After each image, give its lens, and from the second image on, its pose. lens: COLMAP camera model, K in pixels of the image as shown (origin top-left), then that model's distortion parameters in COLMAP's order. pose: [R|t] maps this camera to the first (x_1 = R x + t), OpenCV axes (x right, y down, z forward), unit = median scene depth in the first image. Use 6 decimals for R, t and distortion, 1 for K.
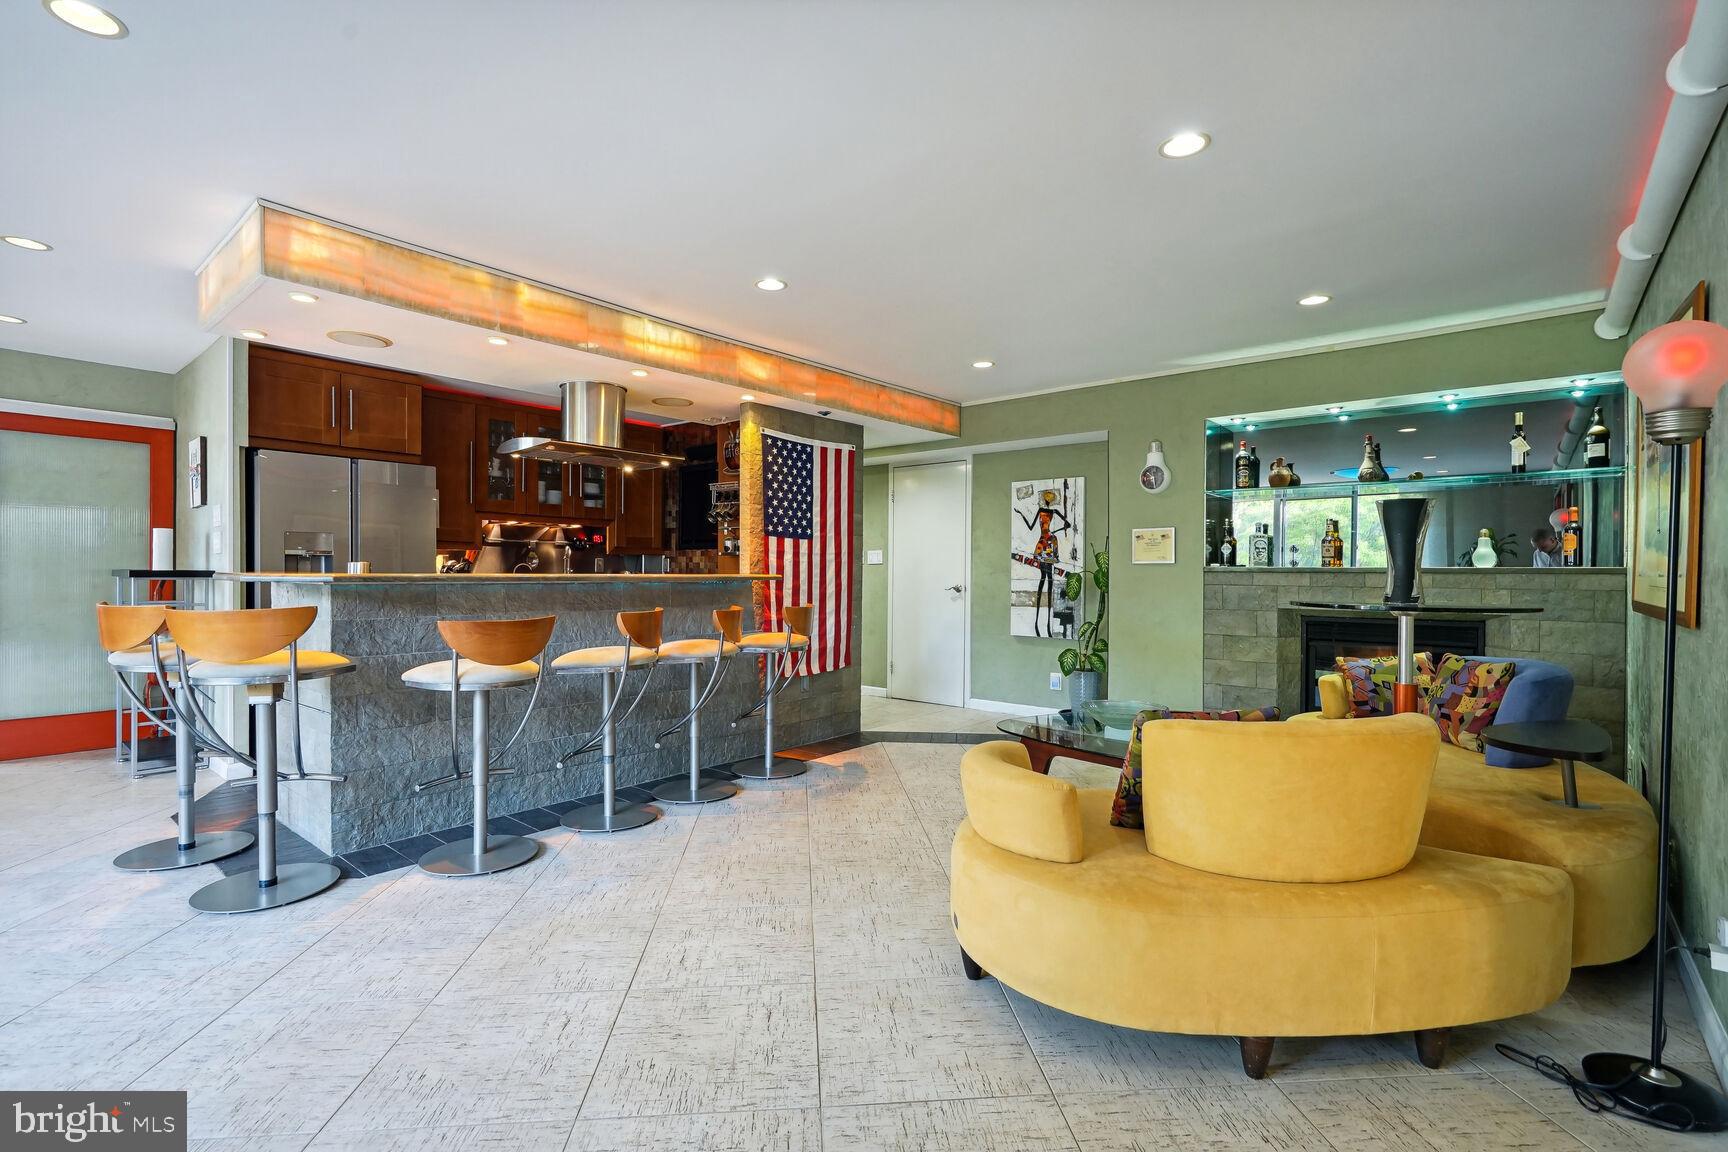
lens RADIAL K [[769.8, 0, 867.6], [0, 769.8, 573.5], [0, 0, 1]] dist [-0.002811, 0.002889]
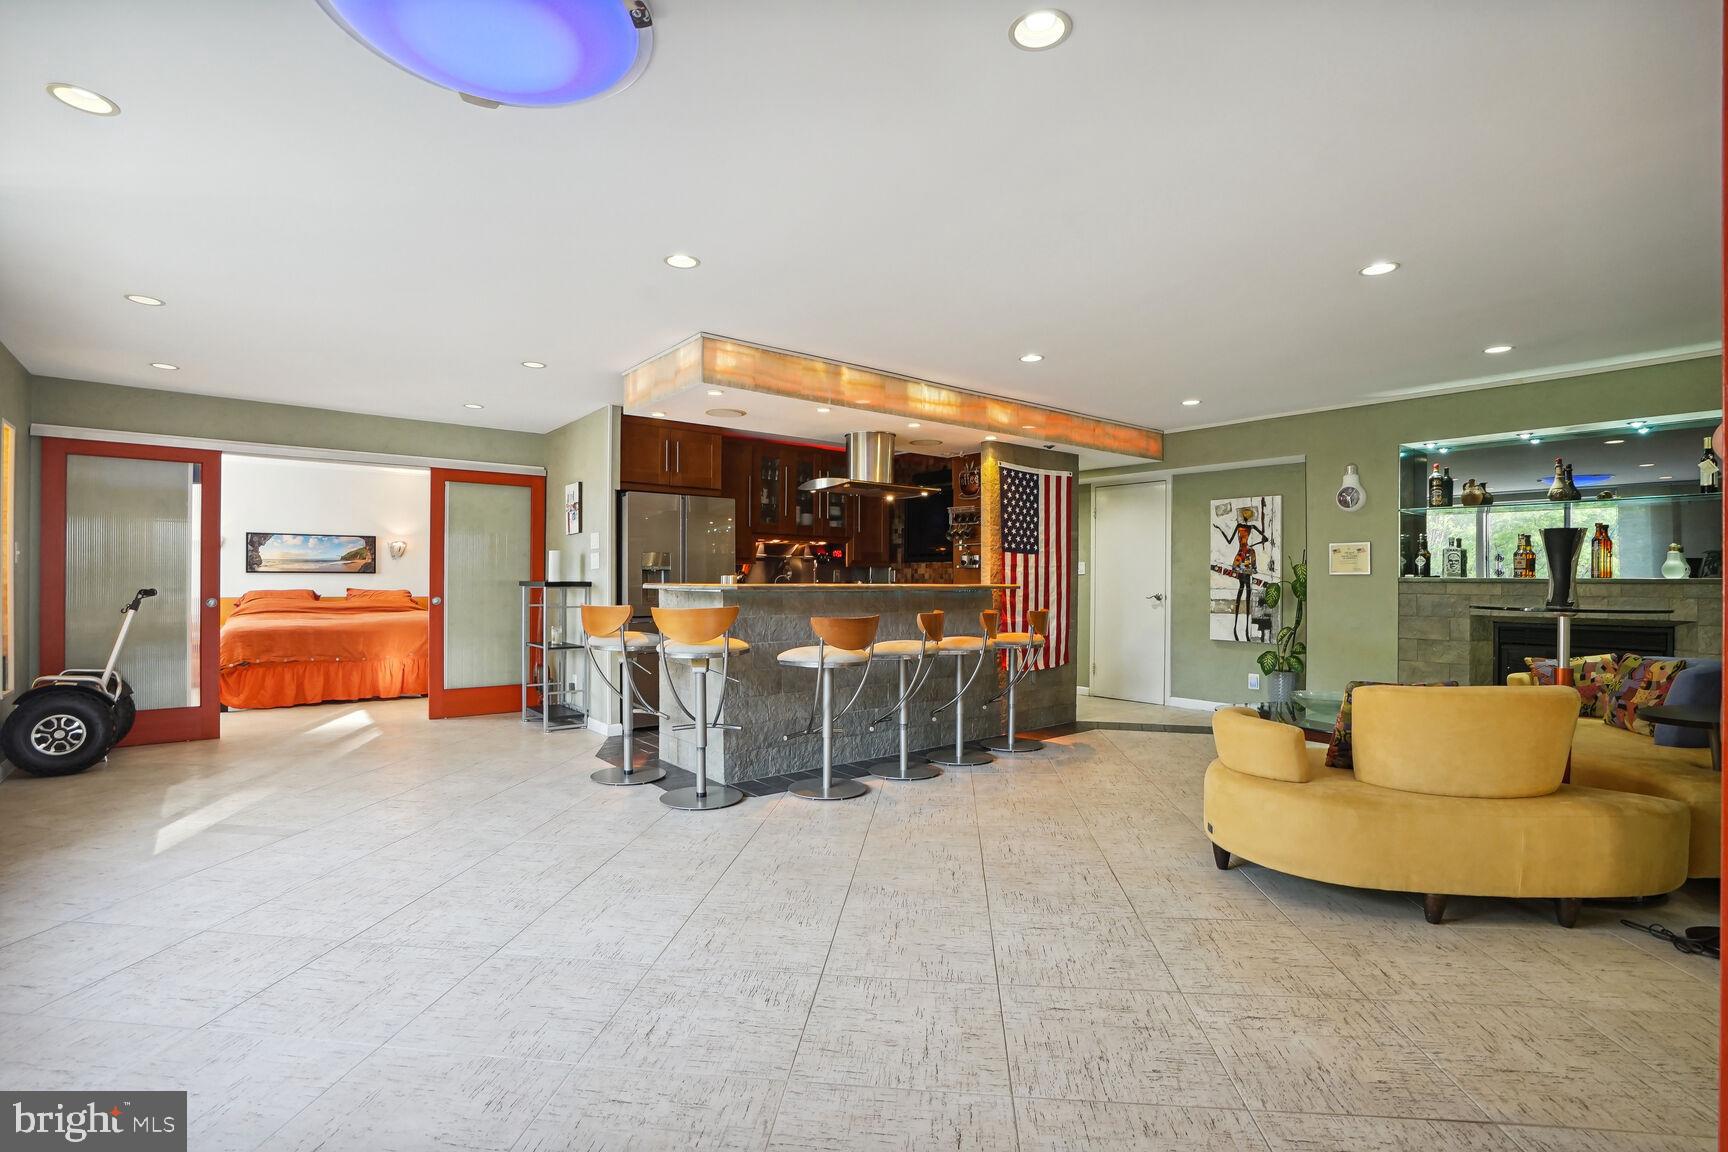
lens RADIAL K [[796.9, 0, 882.3], [0, 796.9, 577.6], [0, 0, 1]] dist [-0.027629, 0.007695]
pose [[0.985660, -0.001357, -0.168735, -0.119929], [0.000326, 0.999981, -0.006141, -0.001846], [0.168740, 0.005998, 0.985642, -0.279810]]
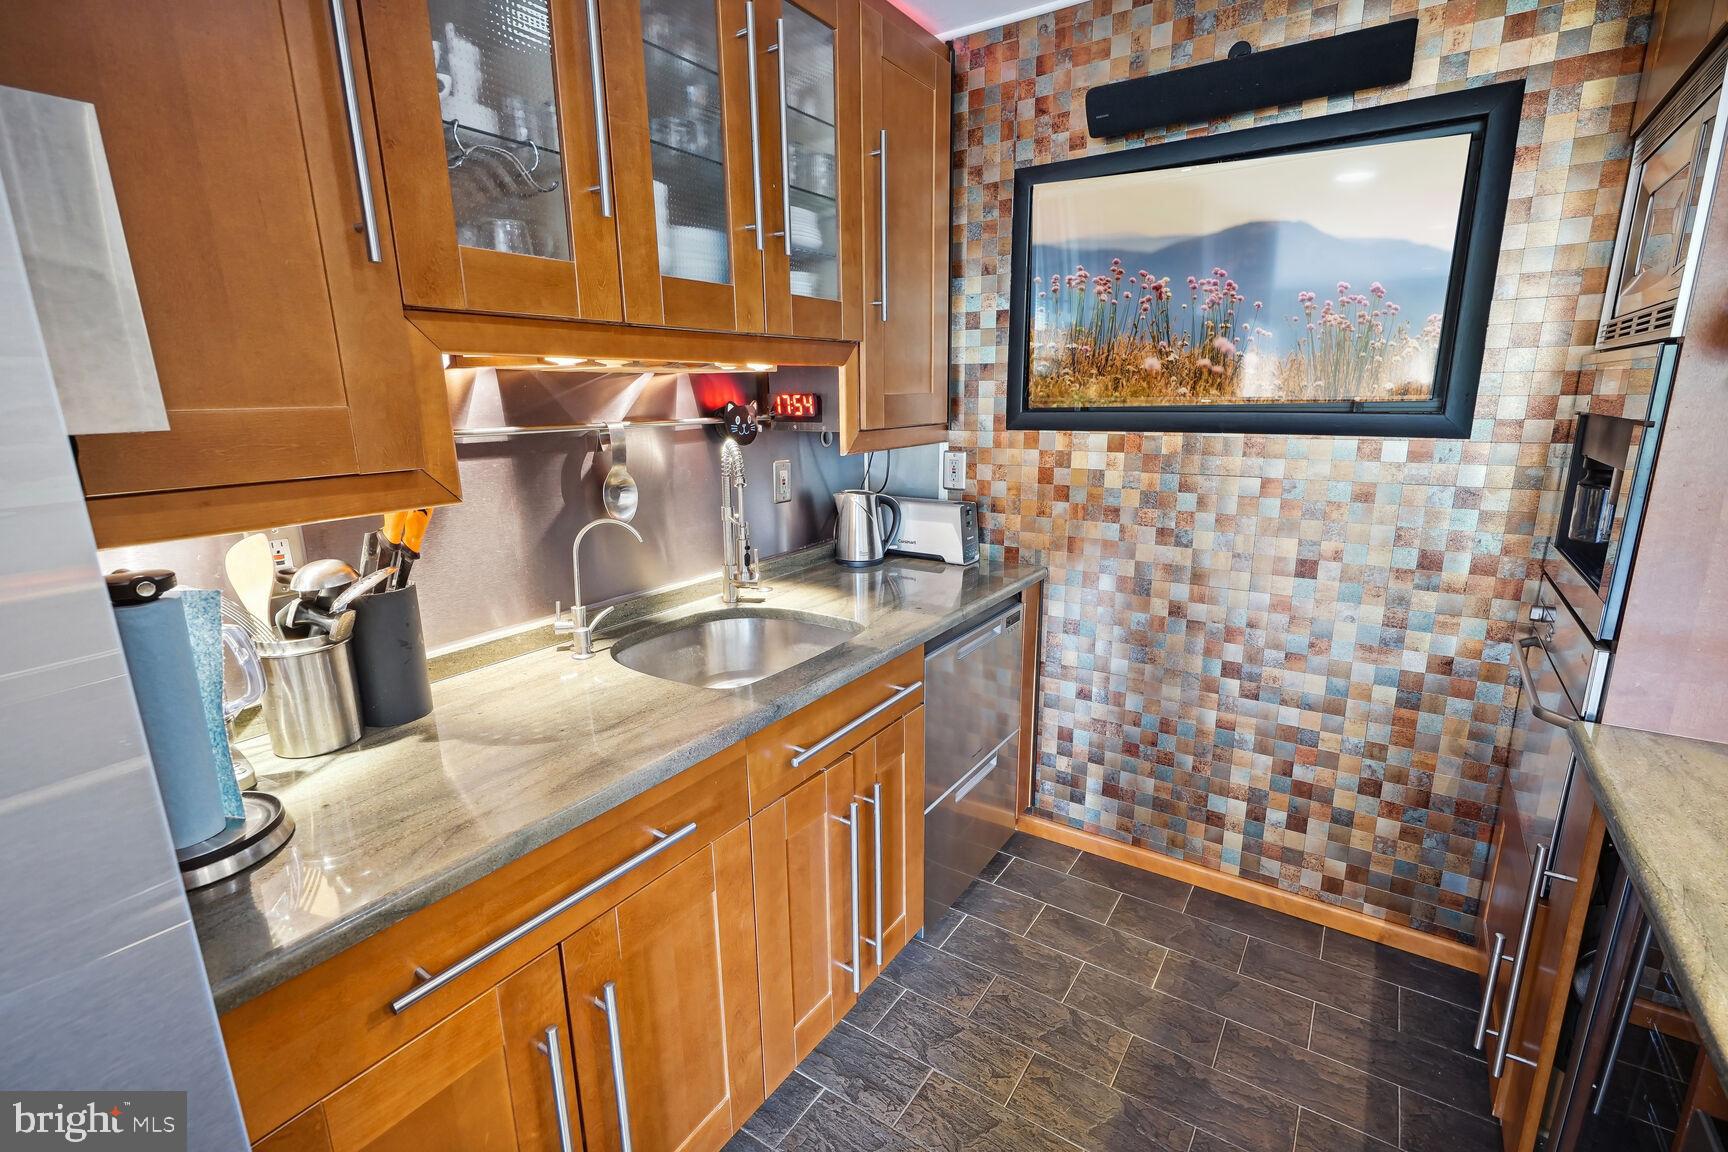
lens RADIAL K [[769.8, 0, 855.4], [0, 769.8, 572.6], [0, 0, 1]] dist [-0.002811, 0.002889]
pose [[0.995139, -0.040728, 0.089664, -0.544104], [0.019198, 0.973238, 0.228997, -0.075665], [-0.096591, -0.226163, 0.969289, 1.016376]]
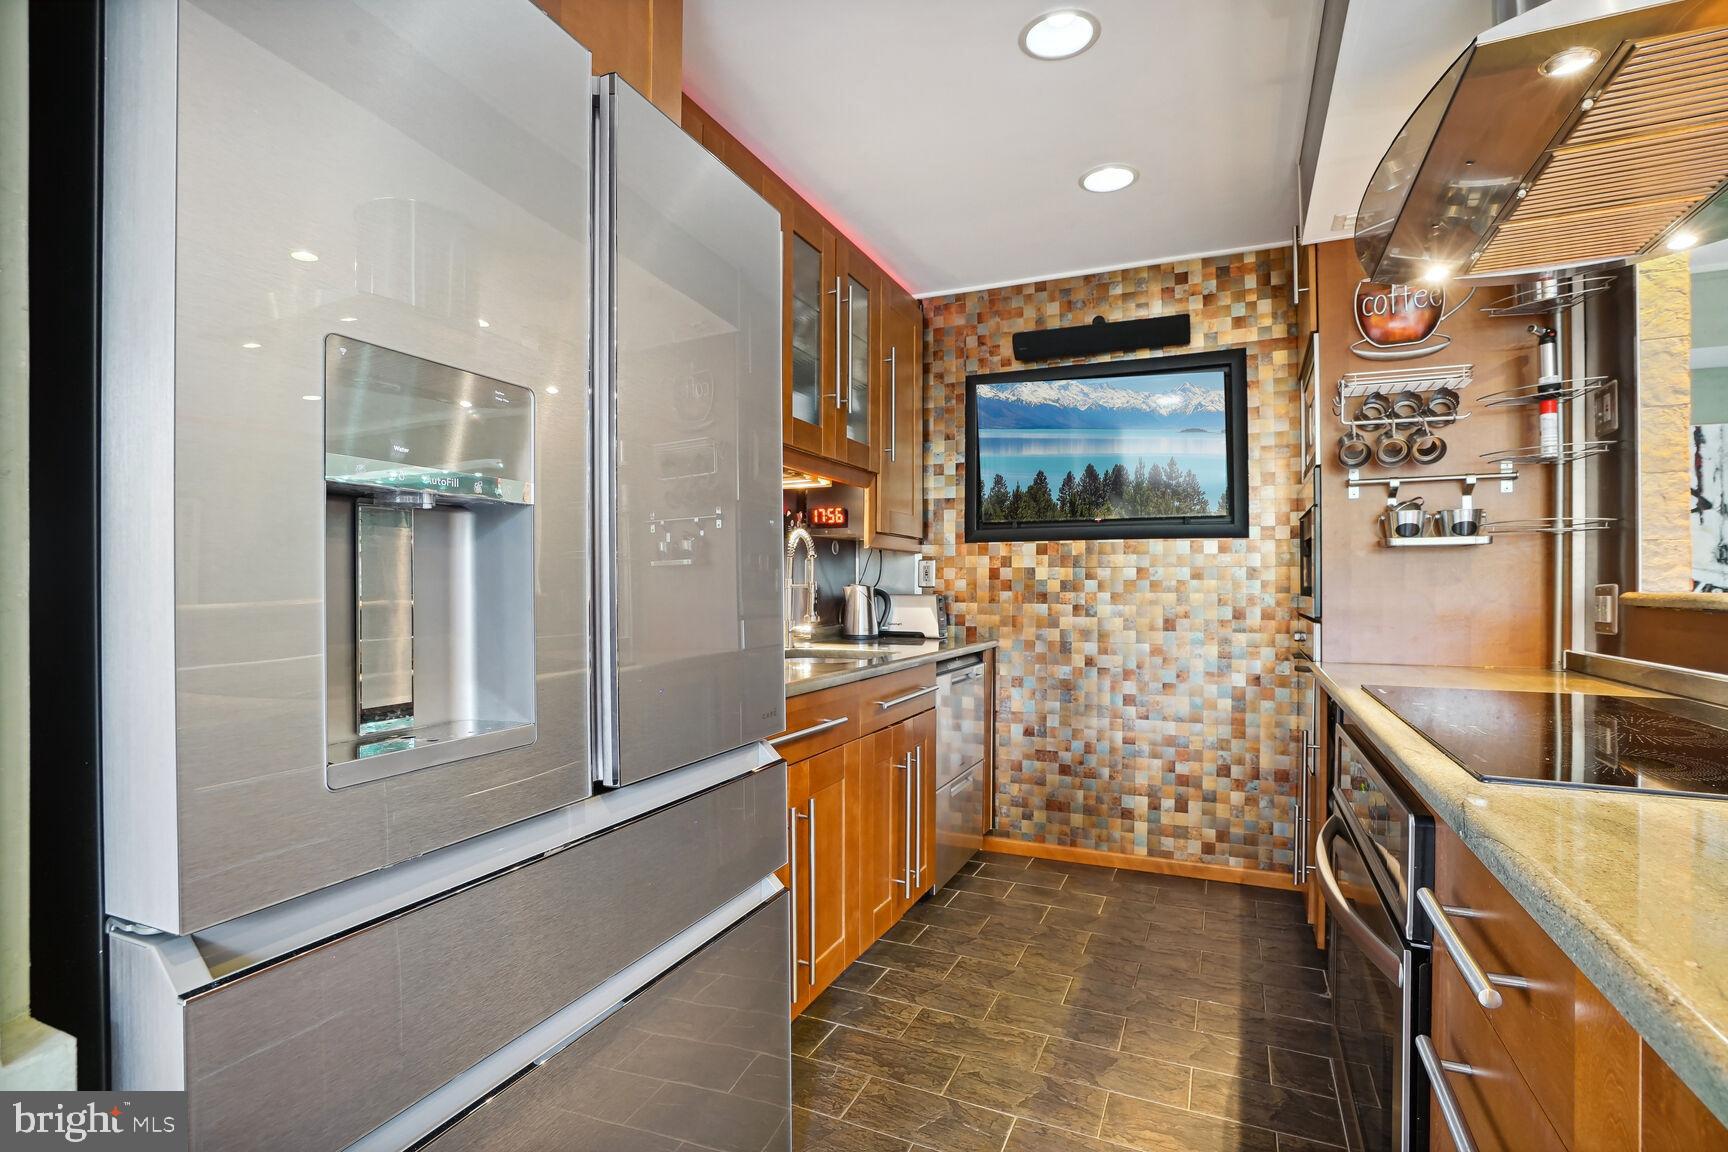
lens RADIAL K [[769.8, 0, 883.4], [0, 769.8, 574.5], [0, 0, 1]] dist [-0.002811, 0.002889]
pose [[0.960868, 0.001407, 0.277004, -0.683692], [0.000870, 0.999967, -0.008096, -0.007157], [-0.277006, 0.008020, 0.960835, 0.826994]]
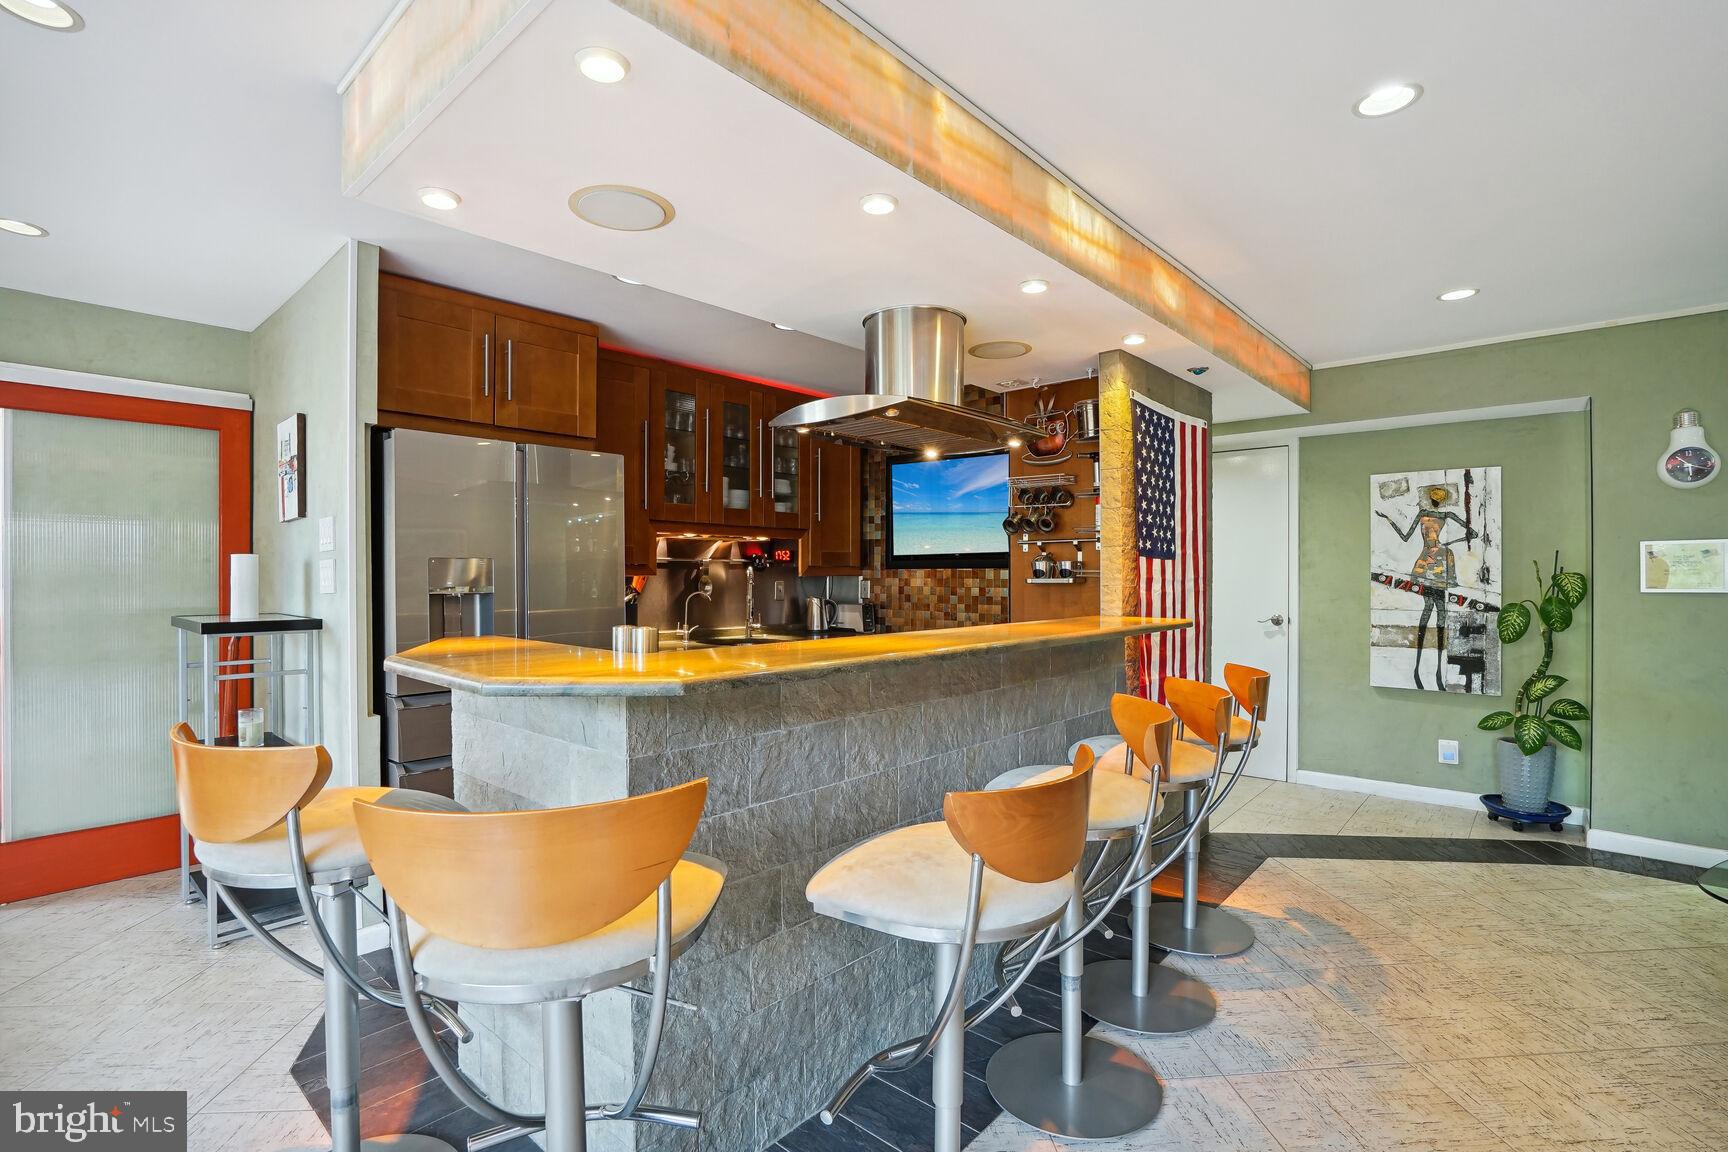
lens RADIAL K [[769.8, 0, 861.5], [0, 769.8, 578.7], [0, 0, 1]] dist [-0.002811, 0.002889]
pose [[0.999782, -0.005292, -0.020202, -0.392954], [0.005402, 0.999971, 0.005423, -0.038567], [0.020173, -0.005531, 0.999781, 0.377099]]
